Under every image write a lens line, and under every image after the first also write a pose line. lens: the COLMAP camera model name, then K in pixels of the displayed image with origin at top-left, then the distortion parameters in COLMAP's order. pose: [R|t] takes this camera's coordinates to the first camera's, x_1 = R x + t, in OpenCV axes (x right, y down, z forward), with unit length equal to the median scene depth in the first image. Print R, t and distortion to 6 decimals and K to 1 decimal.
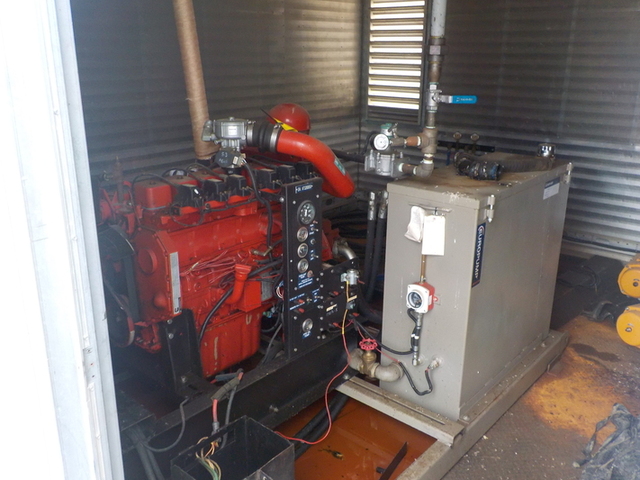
lens RADIAL K [[581.7, 0, 321.9], [0, 581.7, 236.9], [0, 0, 1]] dist [0.020482, -0.009953]
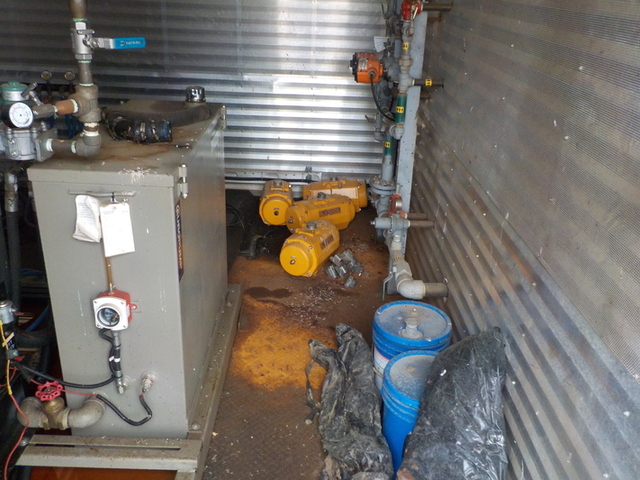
lens RADIAL K [[581.7, 0, 321.9], [0, 581.7, 236.9], [0, 0, 1]] dist [0.020482, -0.009953]
pose [[0.752188, -0.244135, 0.612055, -0.066757], [0.166567, 0.969115, 0.181855, -0.080800], [-0.637549, -0.034841, 0.769622, 0.241549]]
